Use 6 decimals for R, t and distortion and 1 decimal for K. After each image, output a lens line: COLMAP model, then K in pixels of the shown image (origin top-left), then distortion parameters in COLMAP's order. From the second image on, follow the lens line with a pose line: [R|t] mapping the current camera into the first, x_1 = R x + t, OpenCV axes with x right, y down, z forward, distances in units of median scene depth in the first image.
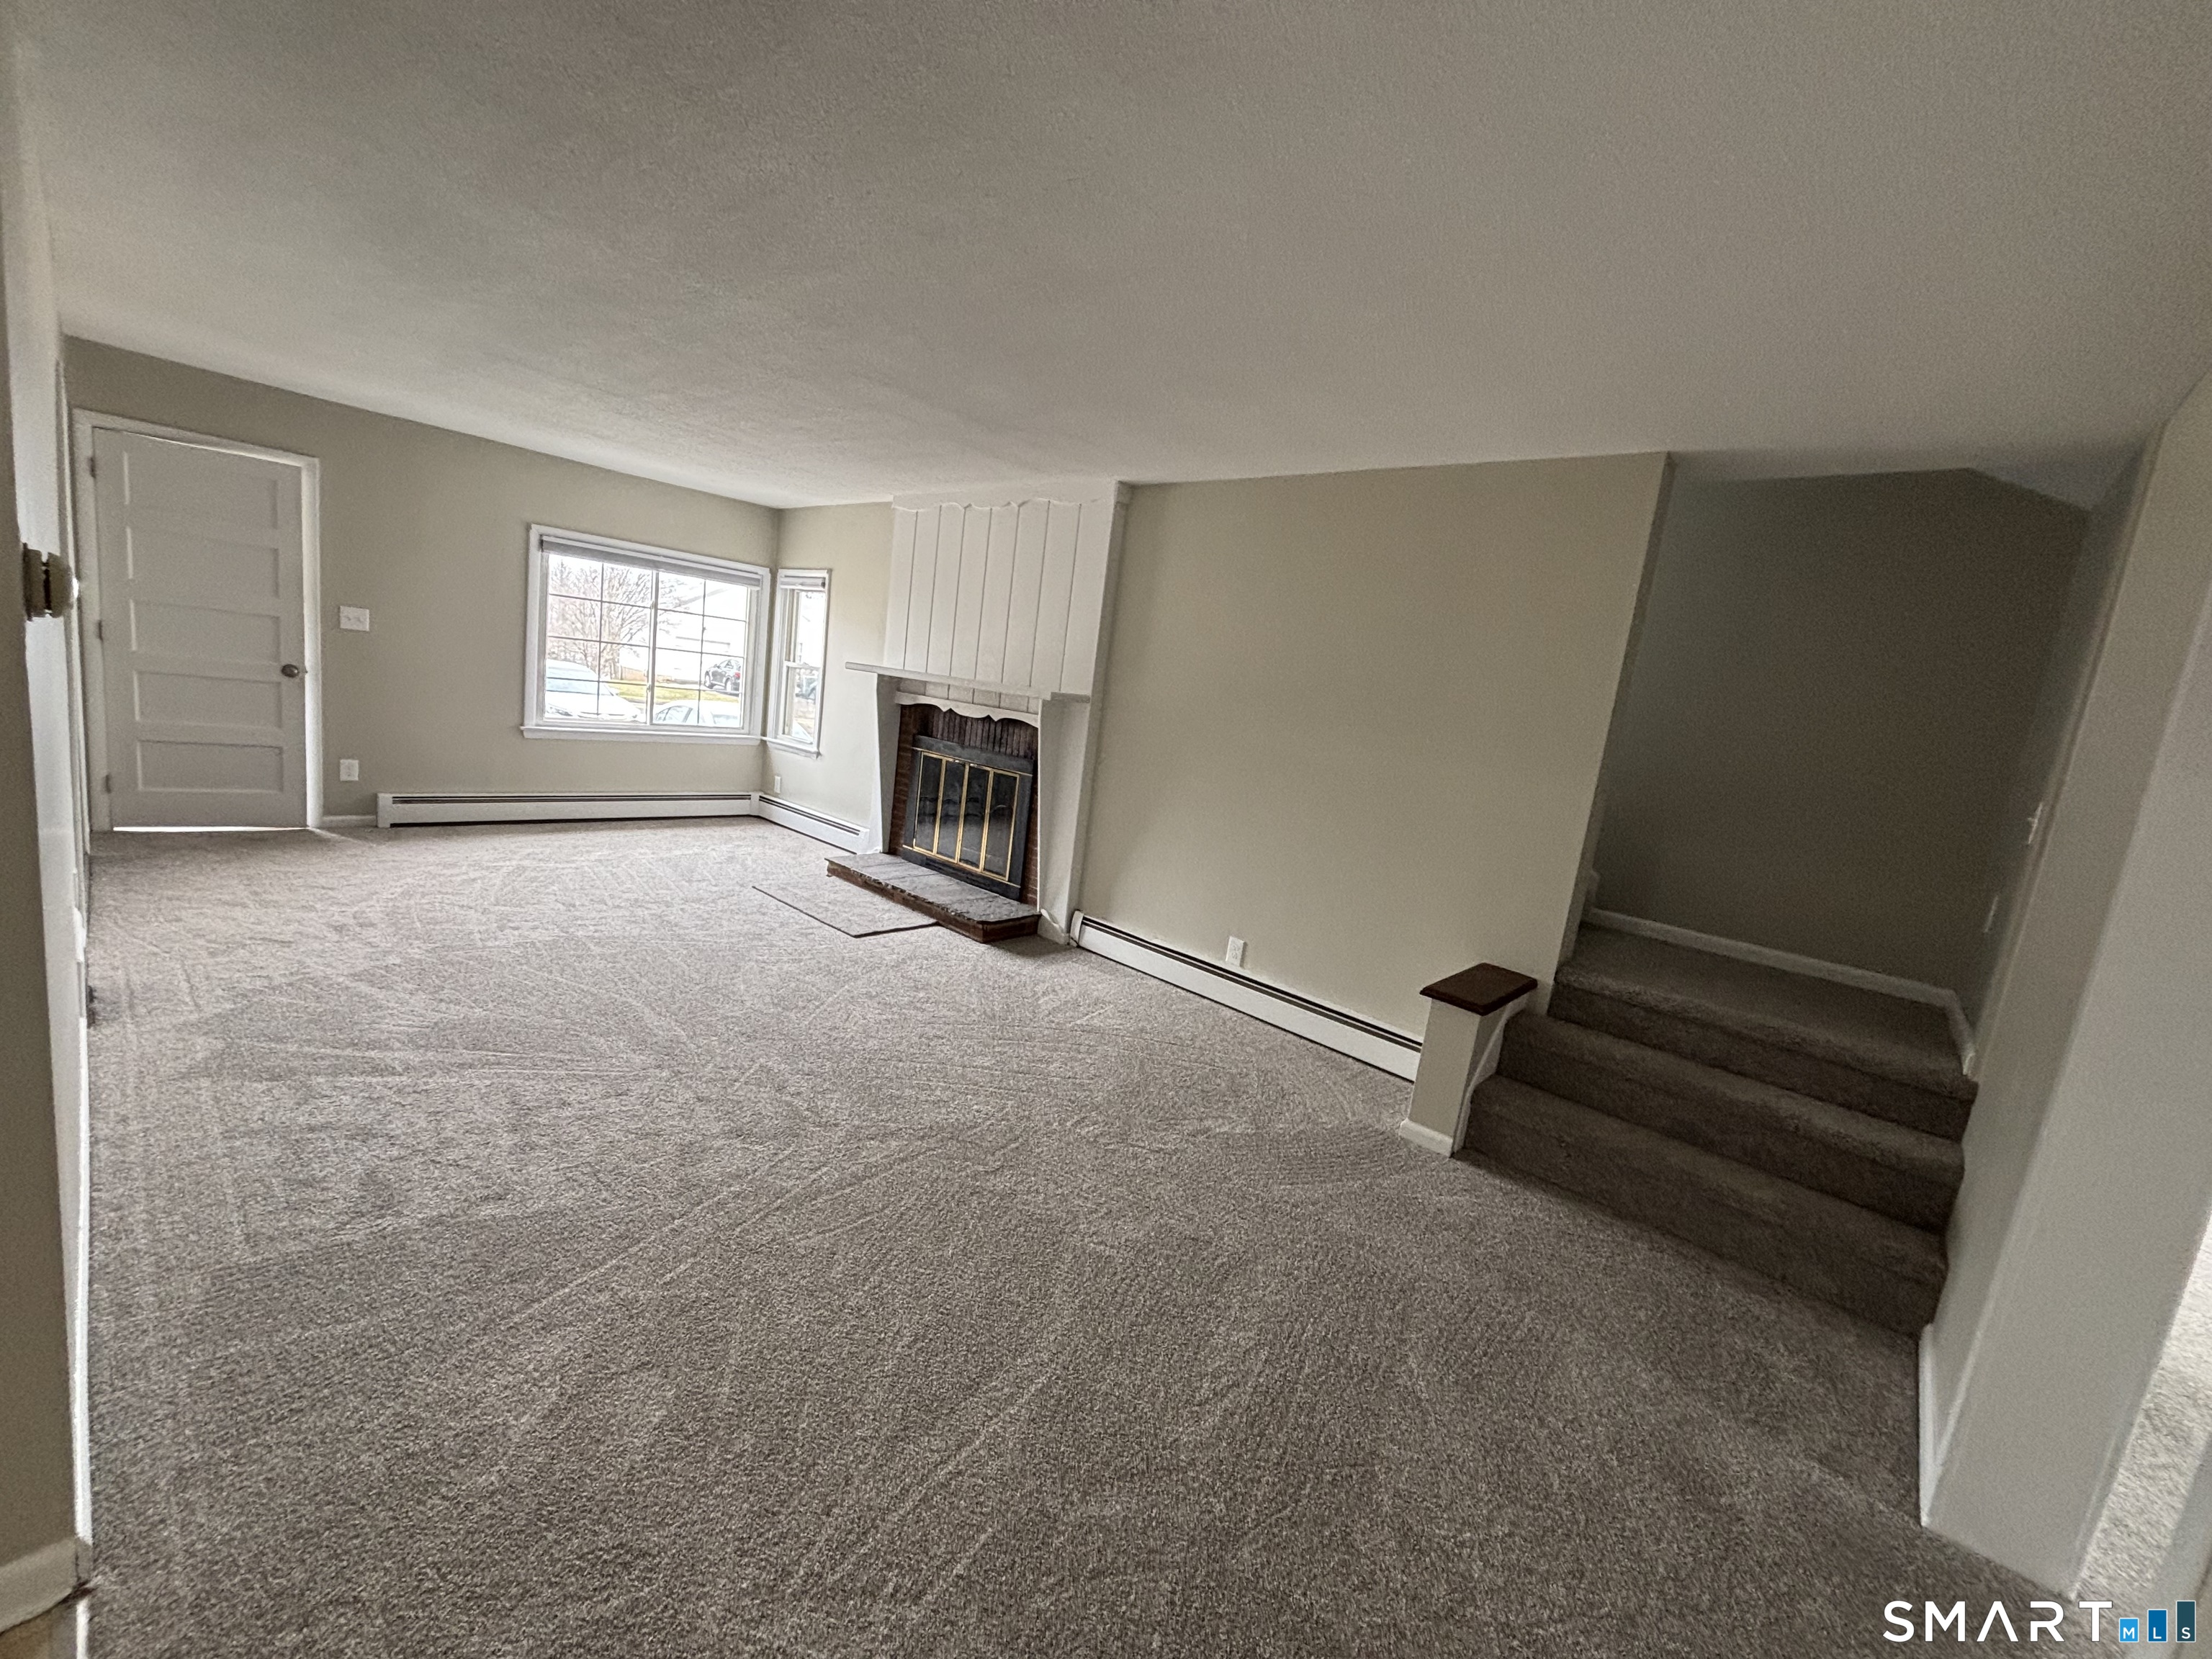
lens RADIAL K [[890.3, 0, 1098.2], [0, 890.3, 831.0], [0, 0, 1]] dist [-0.001477, 0.004769]
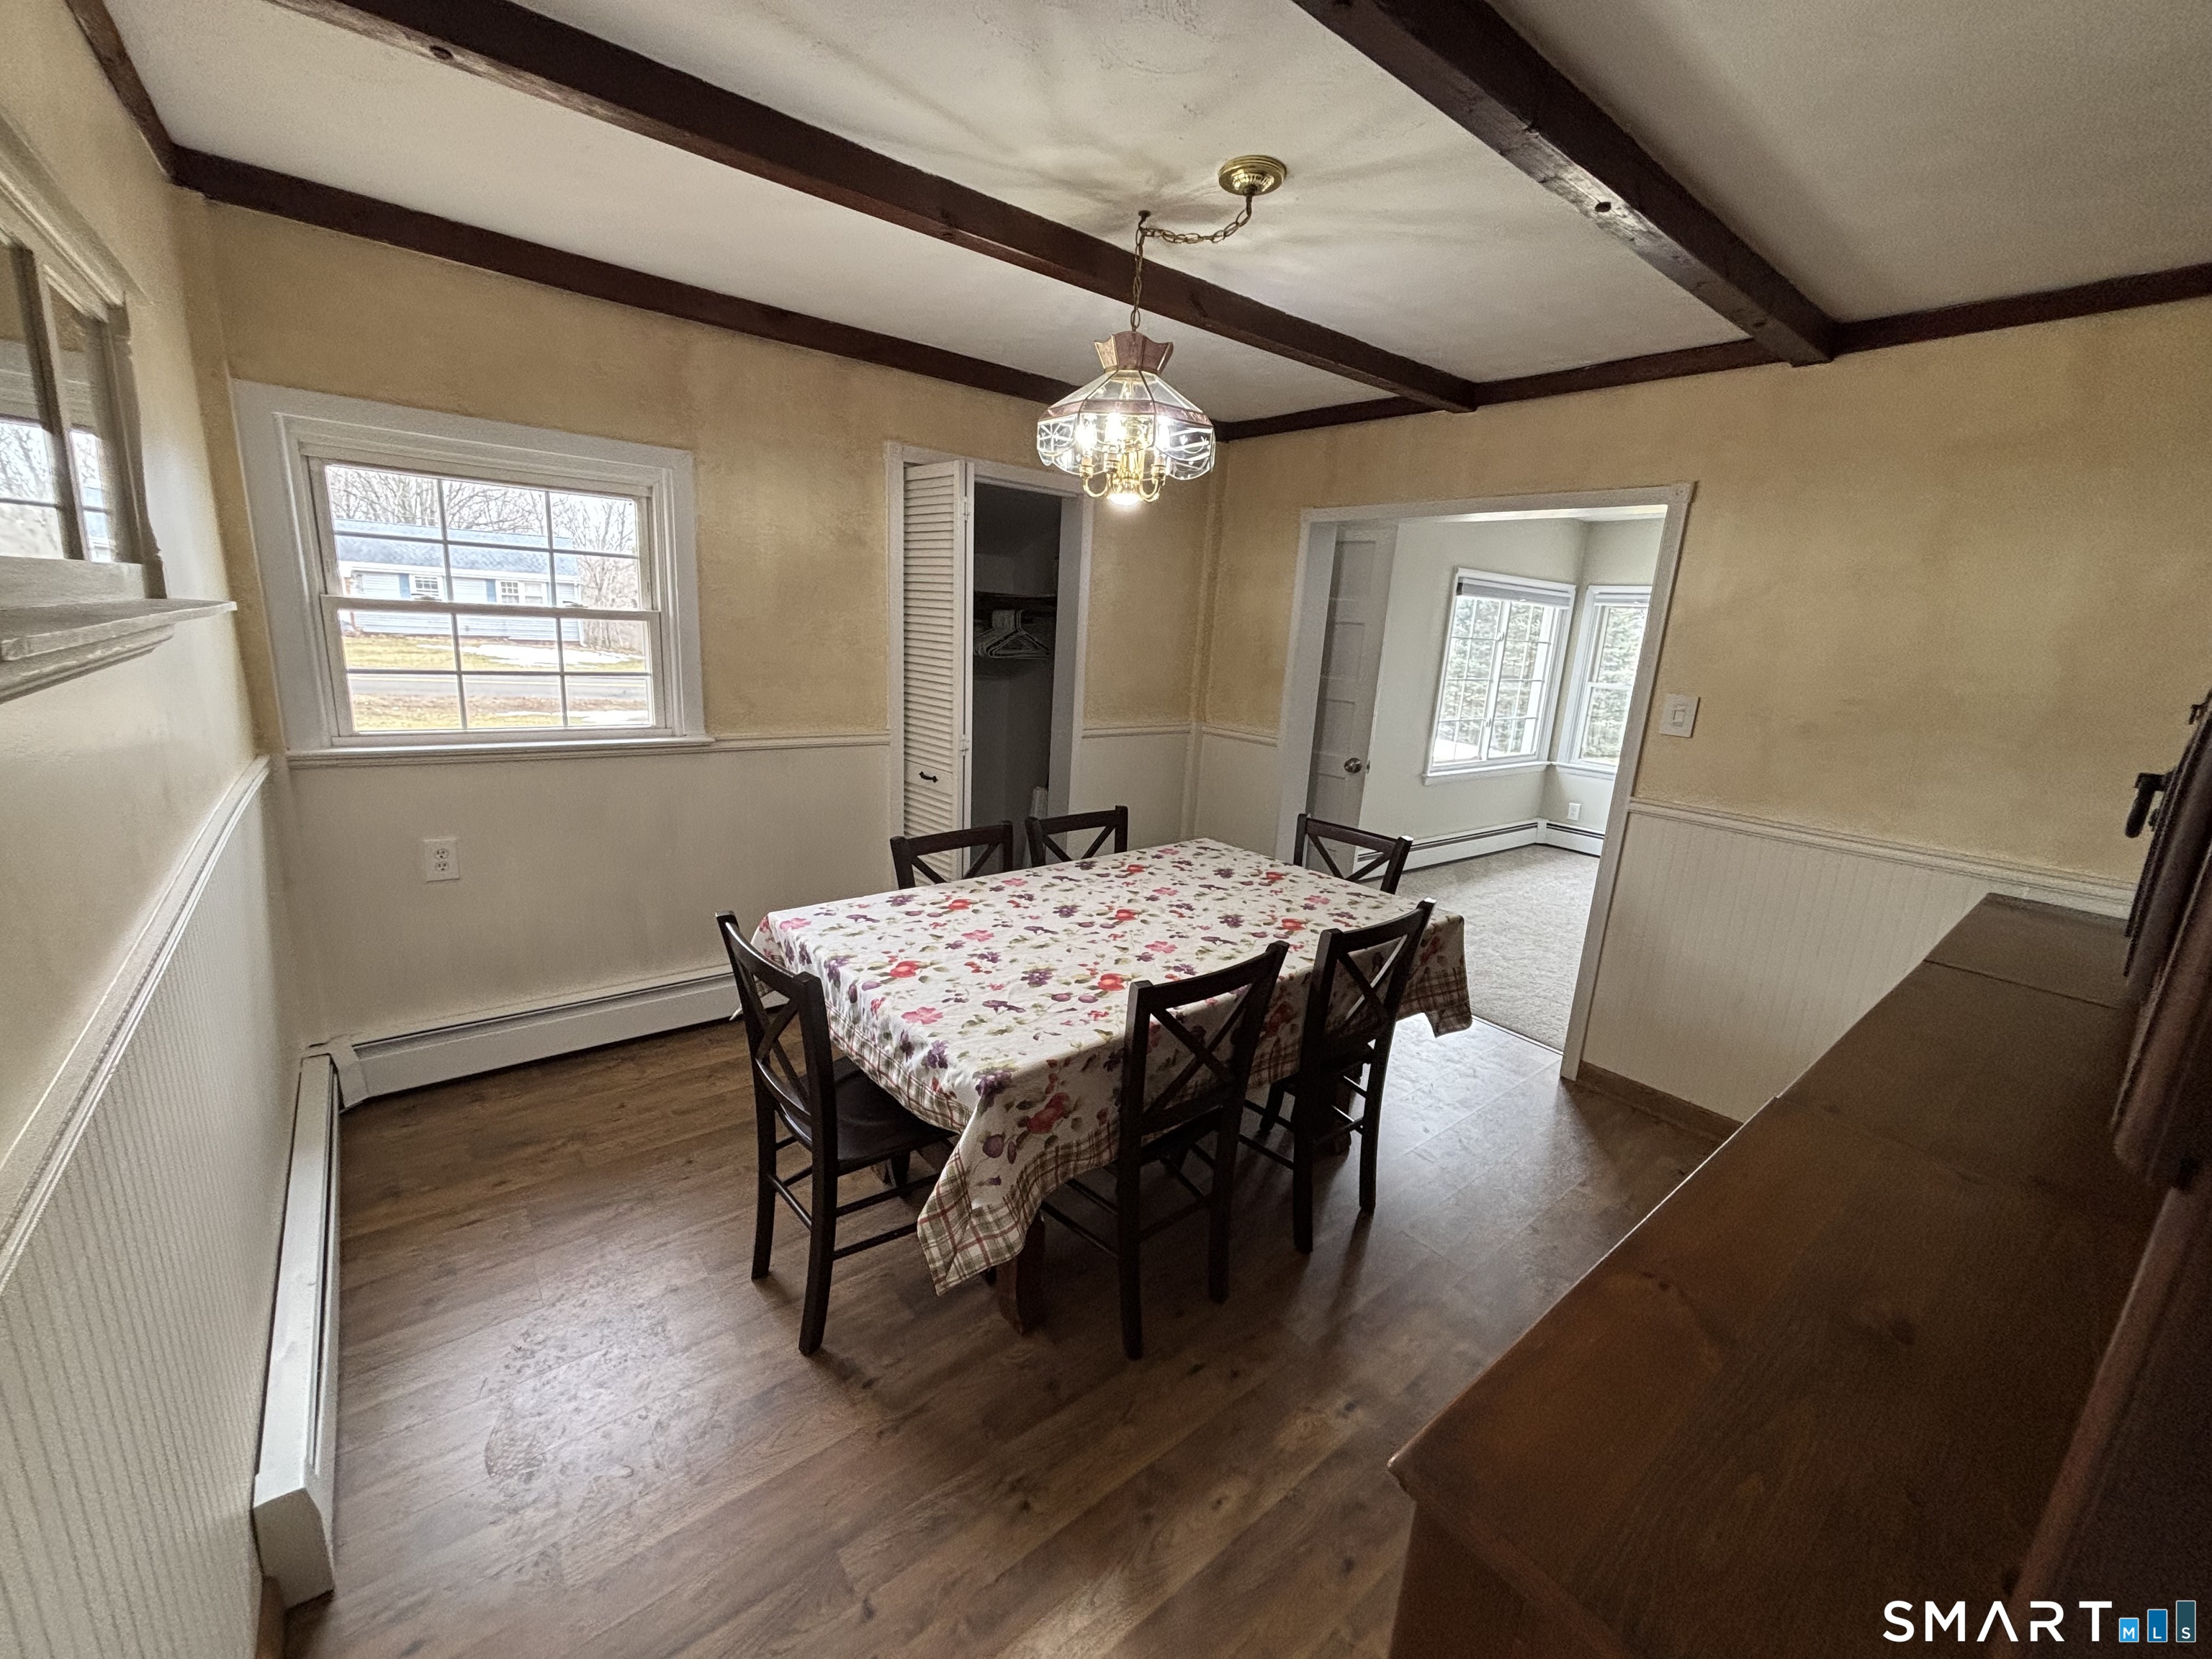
lens RADIAL K [[891.6, 0, 1106.0], [0, 891.6, 829.5], [0, 0, 1]] dist [-0.001730, -0.000365]
pose [[0.987014, -0.029302, -0.157938, -1.053397], [0.038036, 0.997893, 0.052563, -0.153262], [0.156065, -0.057888, 0.986049, -0.035546]]
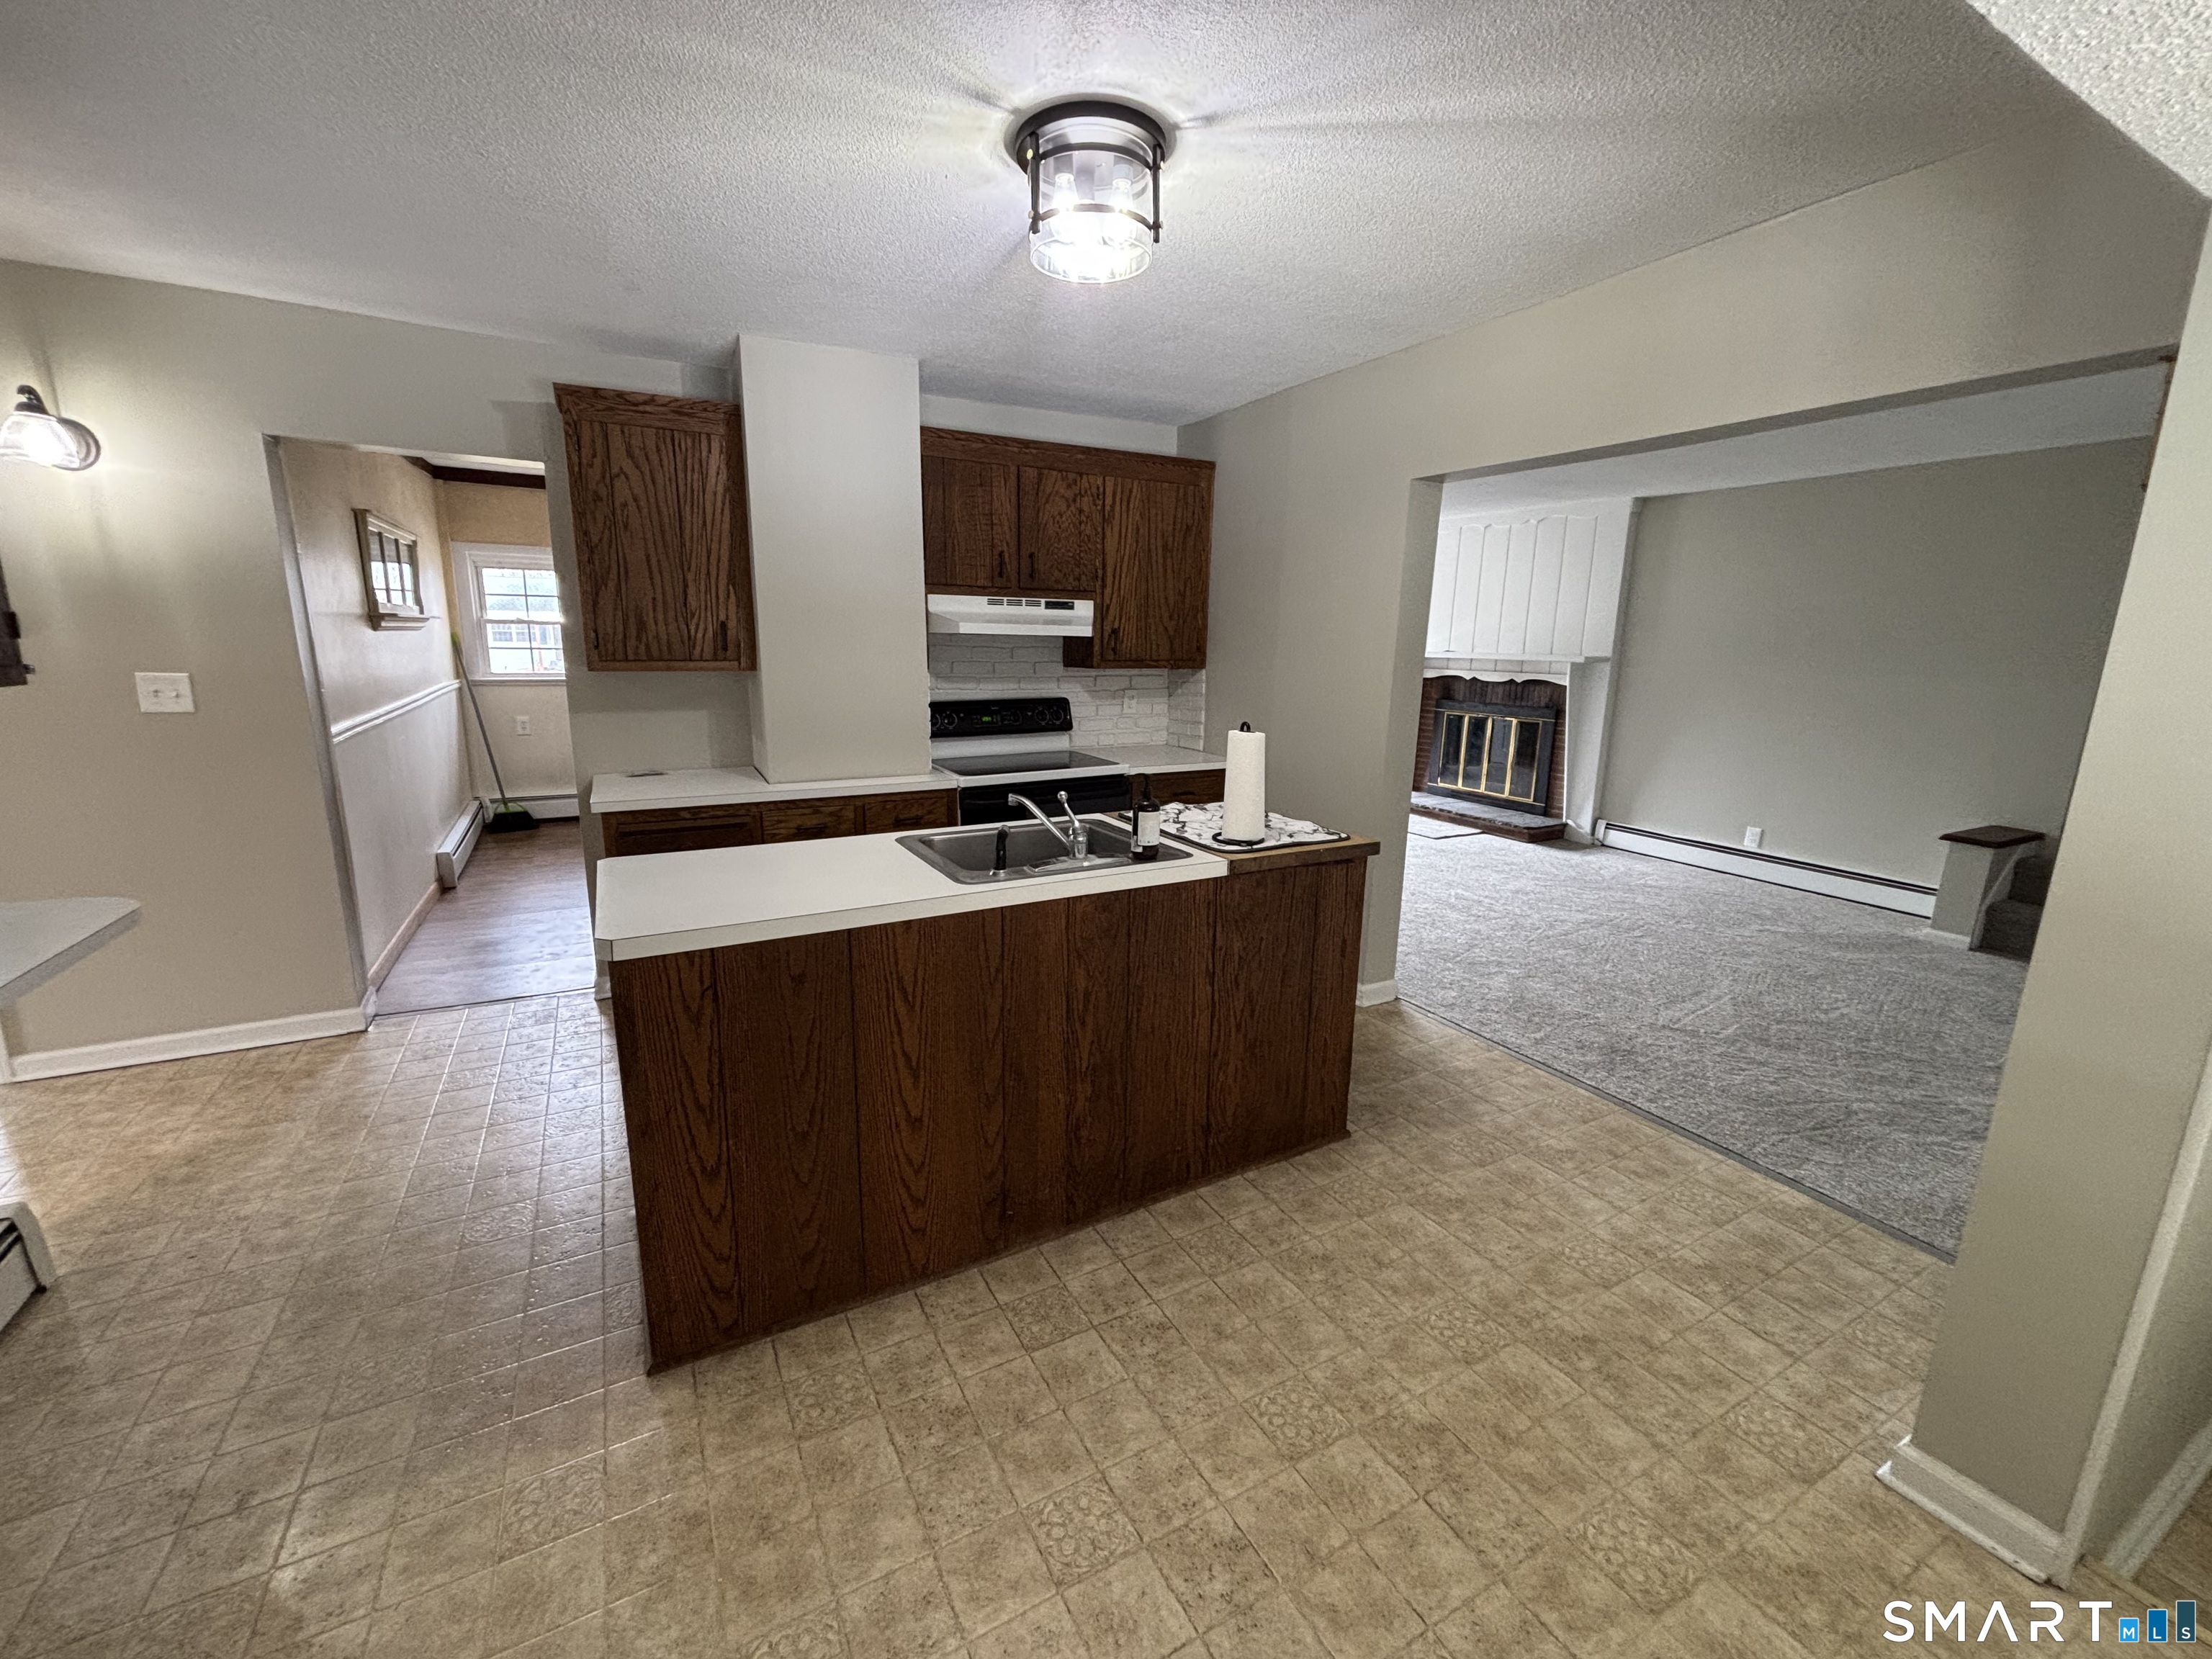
lens RADIAL K [[909.1, 0, 1093.4], [0, 909.1, 829.2], [0, 0, 1]] dist [-0.000804, 0.000146]
pose [[0.937249, -0.035035, -0.346896, -0.265478], [0.042036, 0.999036, 0.012676, 0.056199], [0.346118, -0.026463, 0.937818, -0.552617]]
